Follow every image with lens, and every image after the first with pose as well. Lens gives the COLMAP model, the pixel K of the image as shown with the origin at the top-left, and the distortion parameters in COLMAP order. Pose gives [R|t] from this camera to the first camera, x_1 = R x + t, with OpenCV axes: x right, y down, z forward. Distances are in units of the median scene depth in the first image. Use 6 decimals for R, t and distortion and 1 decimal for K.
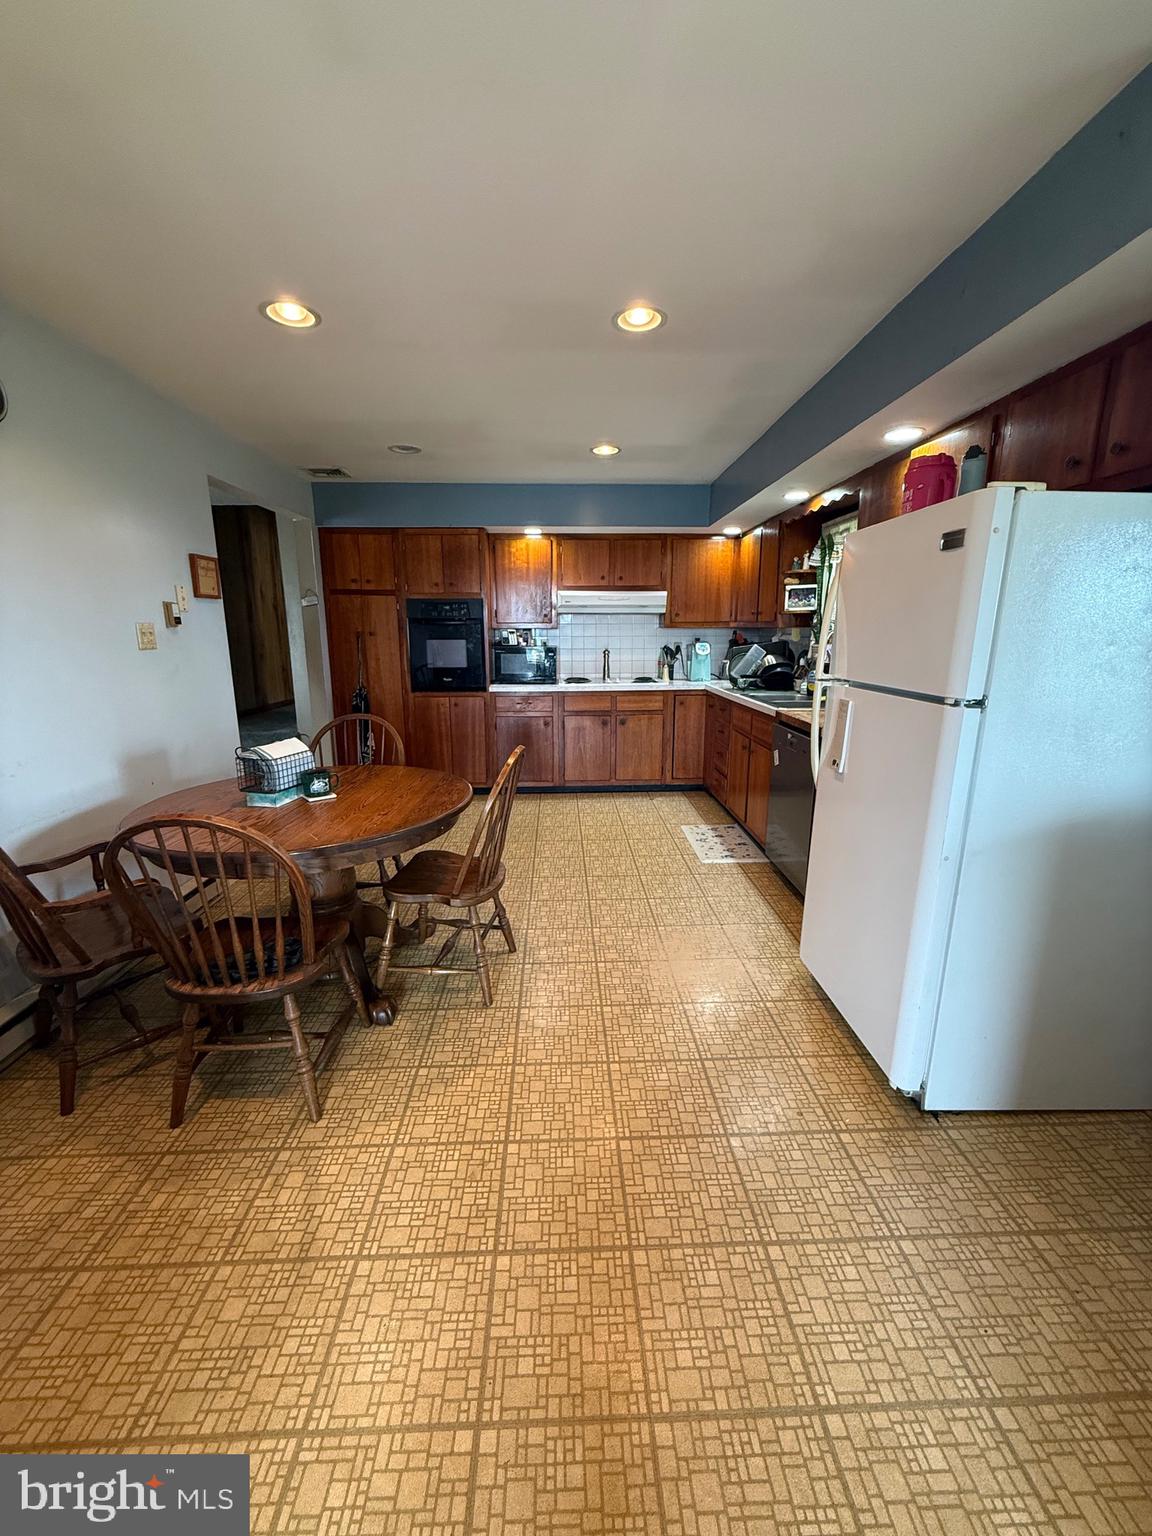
lens RADIAL K [[607.3, 0, 578.3], [0, 607.3, 763.8], [0, 0, 1]] dist [-0.002209, 0.000363]
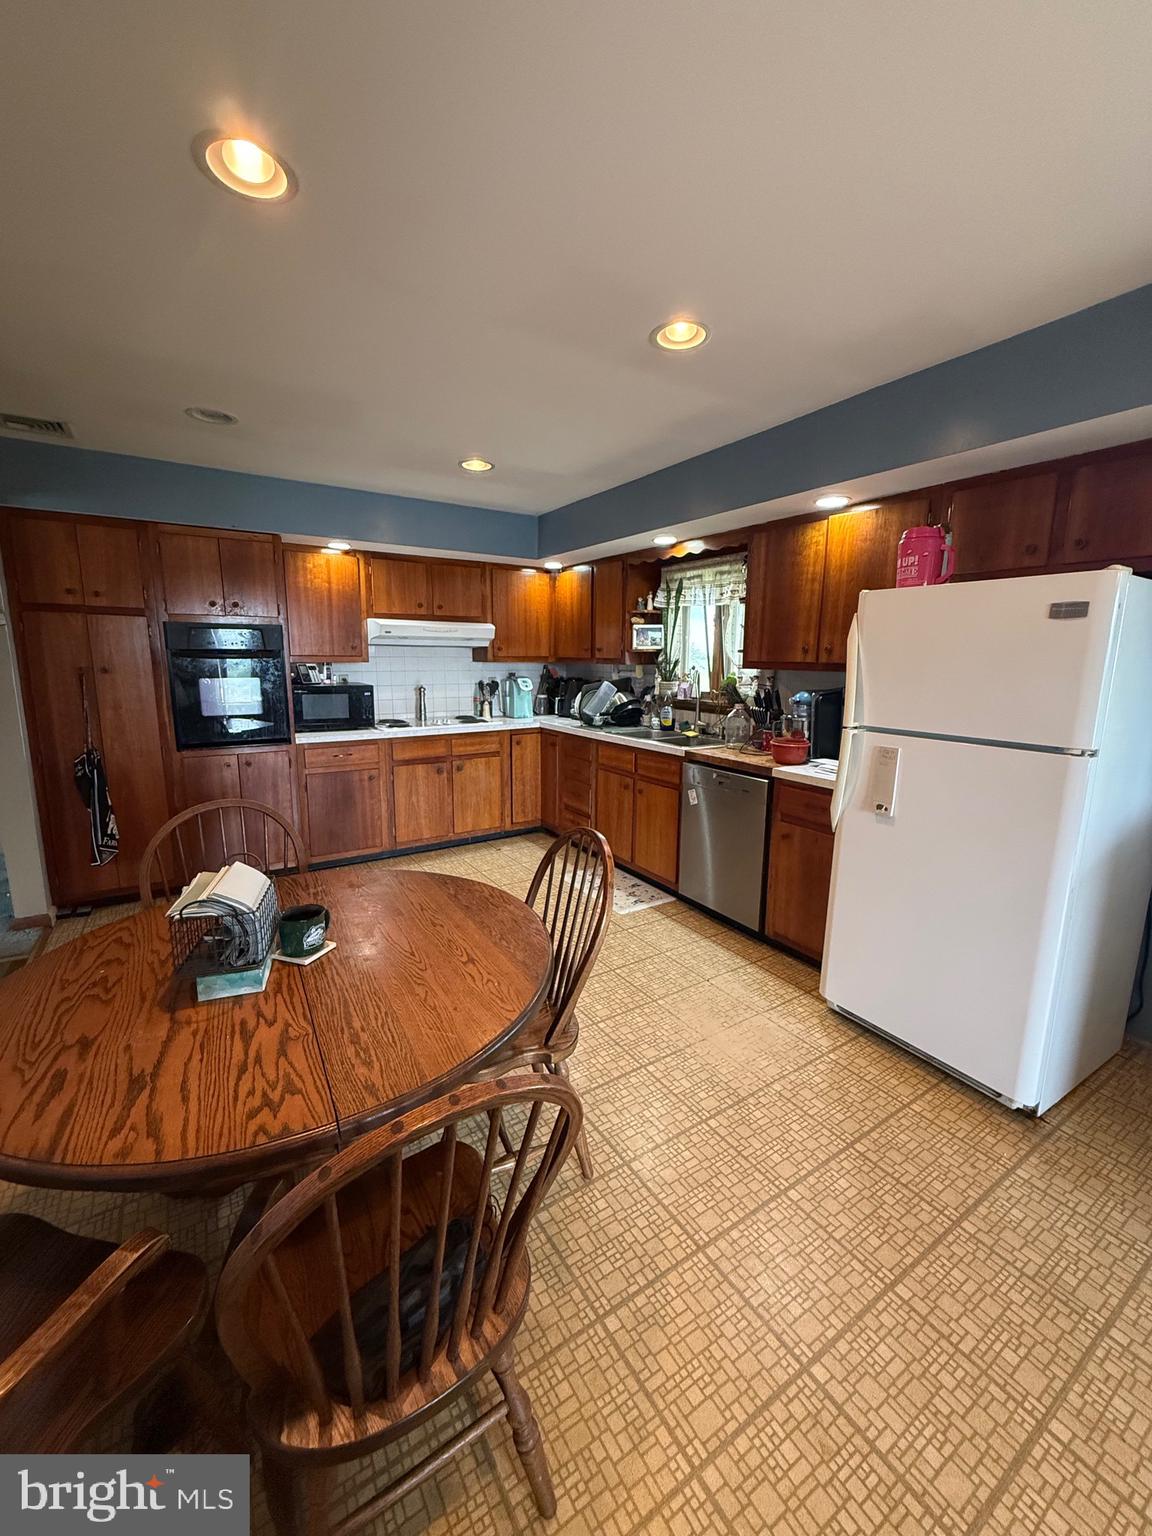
lens RADIAL K [[607.3, 0, 578.3], [0, 607.3, 763.8], [0, 0, 1]] dist [-0.002209, 0.000363]
pose [[0.860373, -0.078632, 0.503563, -0.238253], [0.098167, 0.995093, -0.012340, -0.050001], [-0.500122, 0.060050, 0.863870, 0.155475]]
